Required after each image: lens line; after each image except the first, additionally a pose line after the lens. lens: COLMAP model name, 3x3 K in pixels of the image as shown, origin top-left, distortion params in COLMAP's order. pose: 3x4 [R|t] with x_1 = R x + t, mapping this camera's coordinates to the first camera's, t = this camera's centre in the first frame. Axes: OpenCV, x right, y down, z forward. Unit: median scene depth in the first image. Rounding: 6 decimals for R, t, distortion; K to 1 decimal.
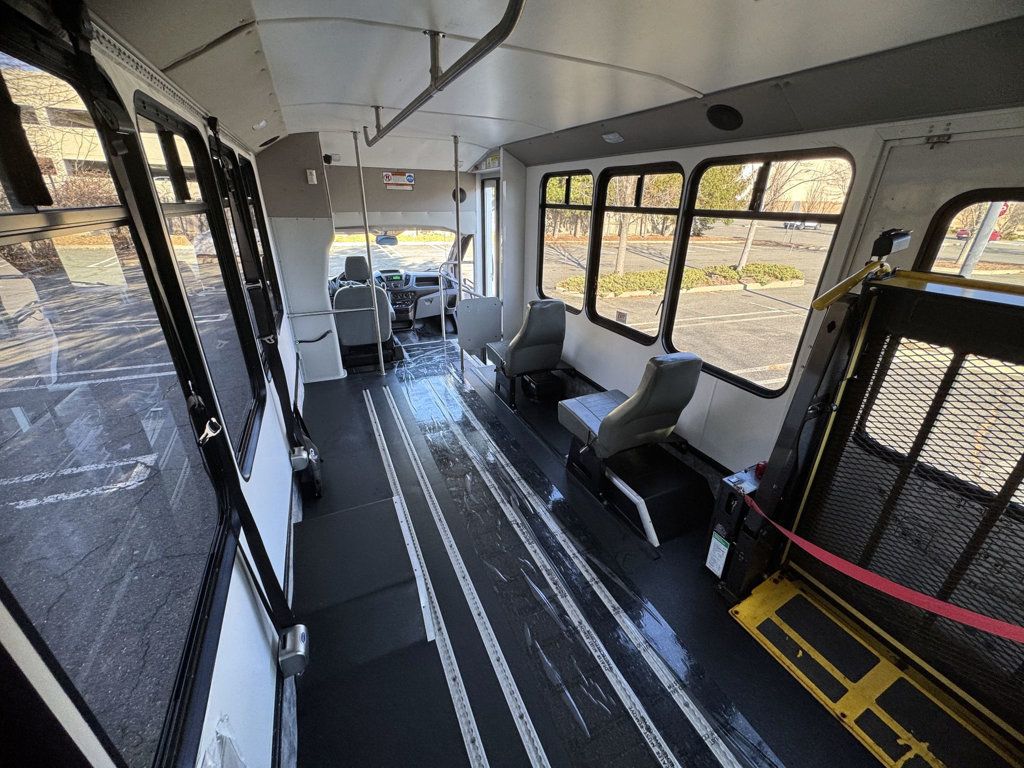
lens RADIAL K [[411.0, 0, 510.1], [0, 411.0, 379.5], [0, 0, 1]] dist [0.000067, -0.000137]
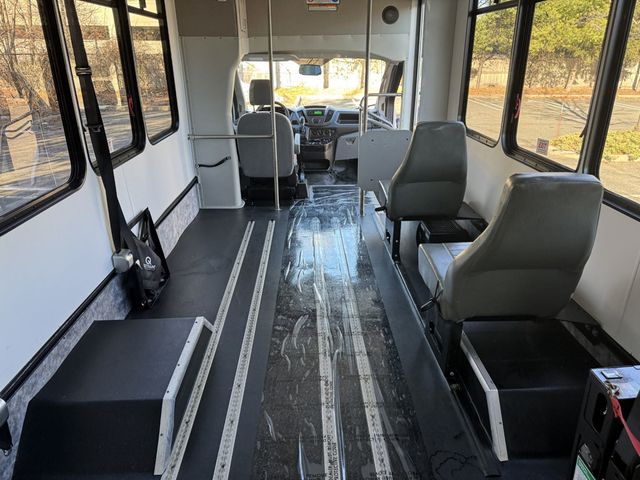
lens RADIAL K [[448.8, 0, 320.0], [0, 448.8, 240.0], [0, 0, 1]] dist [0.088153, -0.096985]
pose [[0.920867, 0.121935, -0.370319, 0.157148], [-0.133585, 0.991020, -0.005871, 0.046203], [0.366278, 0.054875, 0.928886, 0.088035]]
